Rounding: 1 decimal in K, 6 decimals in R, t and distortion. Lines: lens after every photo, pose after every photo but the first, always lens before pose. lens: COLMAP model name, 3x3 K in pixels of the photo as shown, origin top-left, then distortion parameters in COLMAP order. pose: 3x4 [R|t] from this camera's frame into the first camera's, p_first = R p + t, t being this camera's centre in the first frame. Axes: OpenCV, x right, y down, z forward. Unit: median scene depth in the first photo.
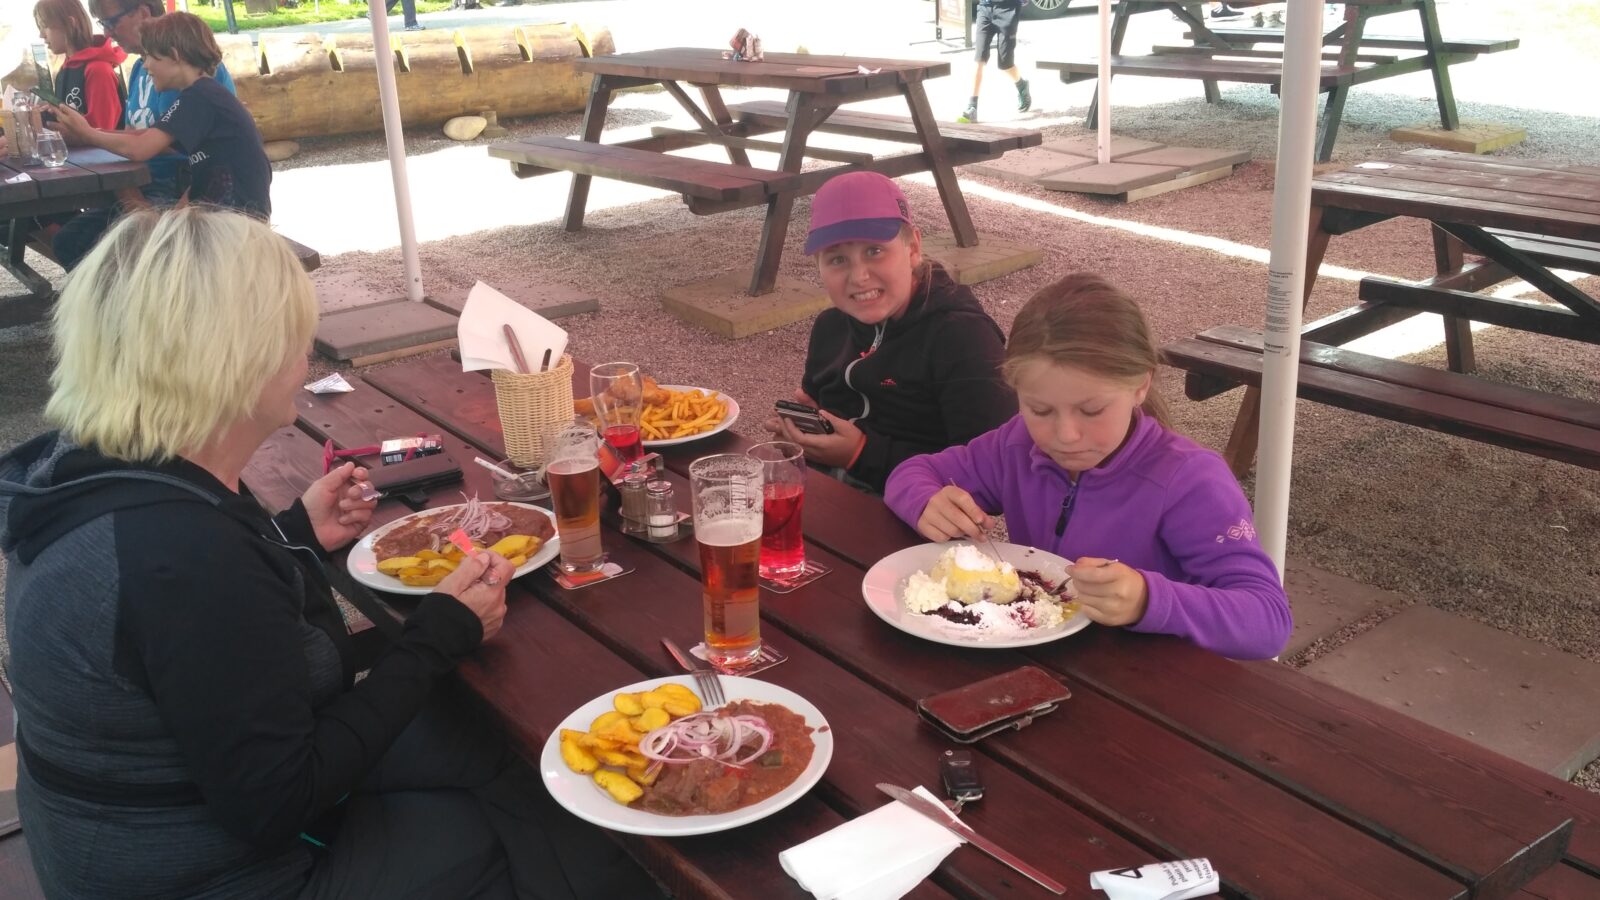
lens RADIAL K [[1471.8, 0, 800.0], [0, 1471.8, 450.0], [0, 0, 1]] dist [0.124277, -0.272767]
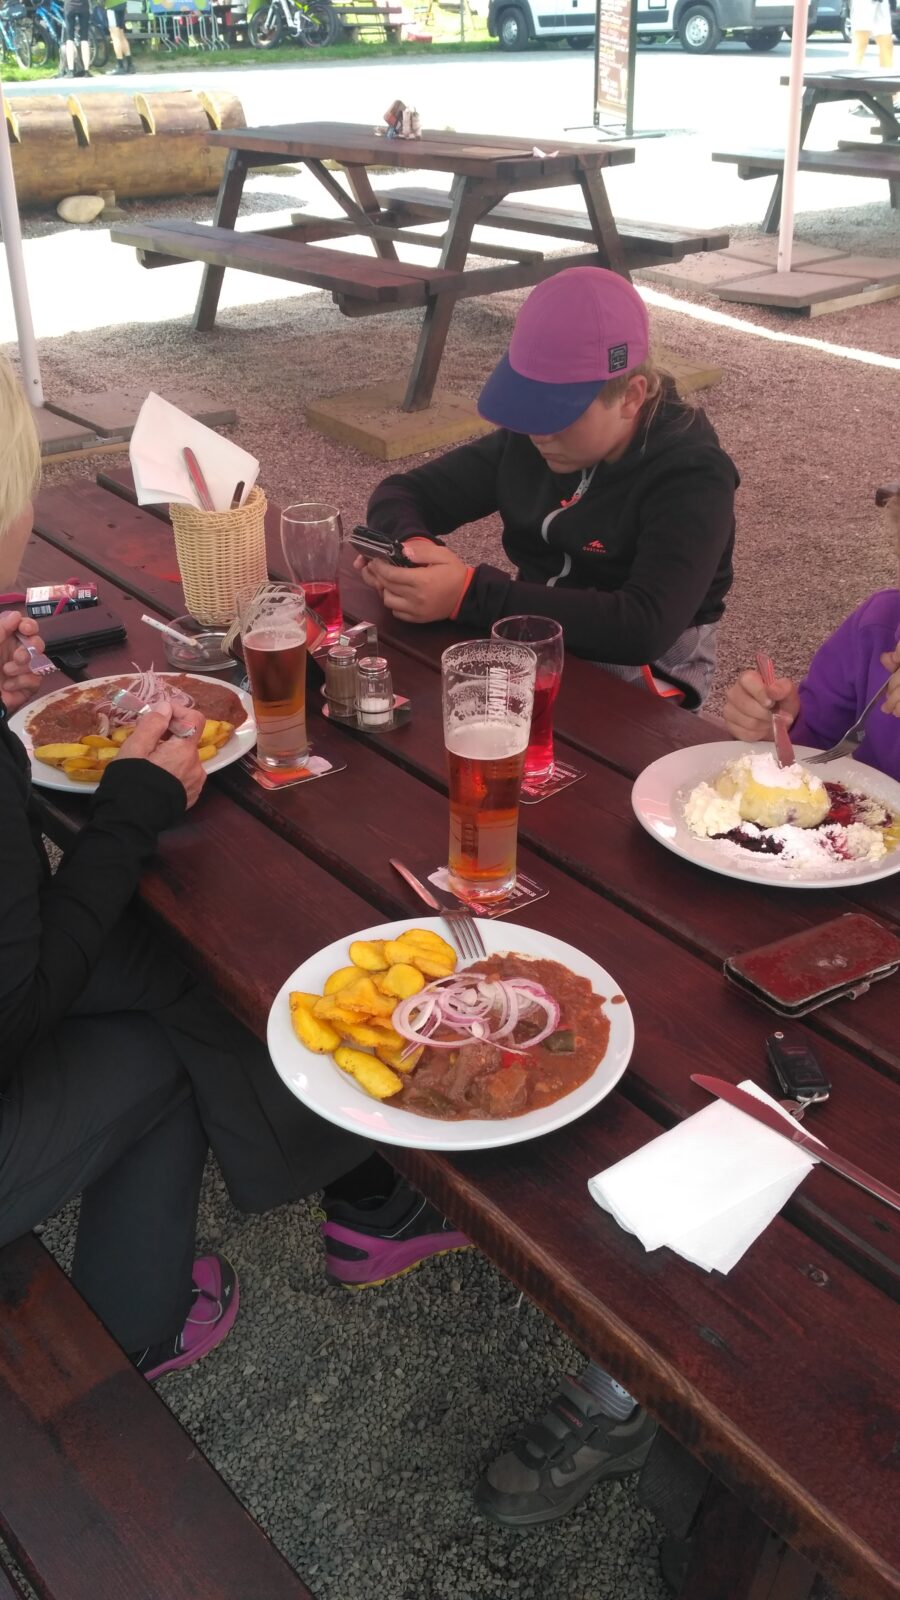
lens RADIAL K [[1471.8, 0, 450.0], [0, 1471.8, 800.0], [0, 0, 1]] dist [0.124277, -0.272767]
pose [[0.999379, 0.022912, 0.026771, -0.062143], [-0.026767, 0.987727, 0.153879, -0.023909], [-0.022917, -0.154500, 0.987727, 0.144935]]
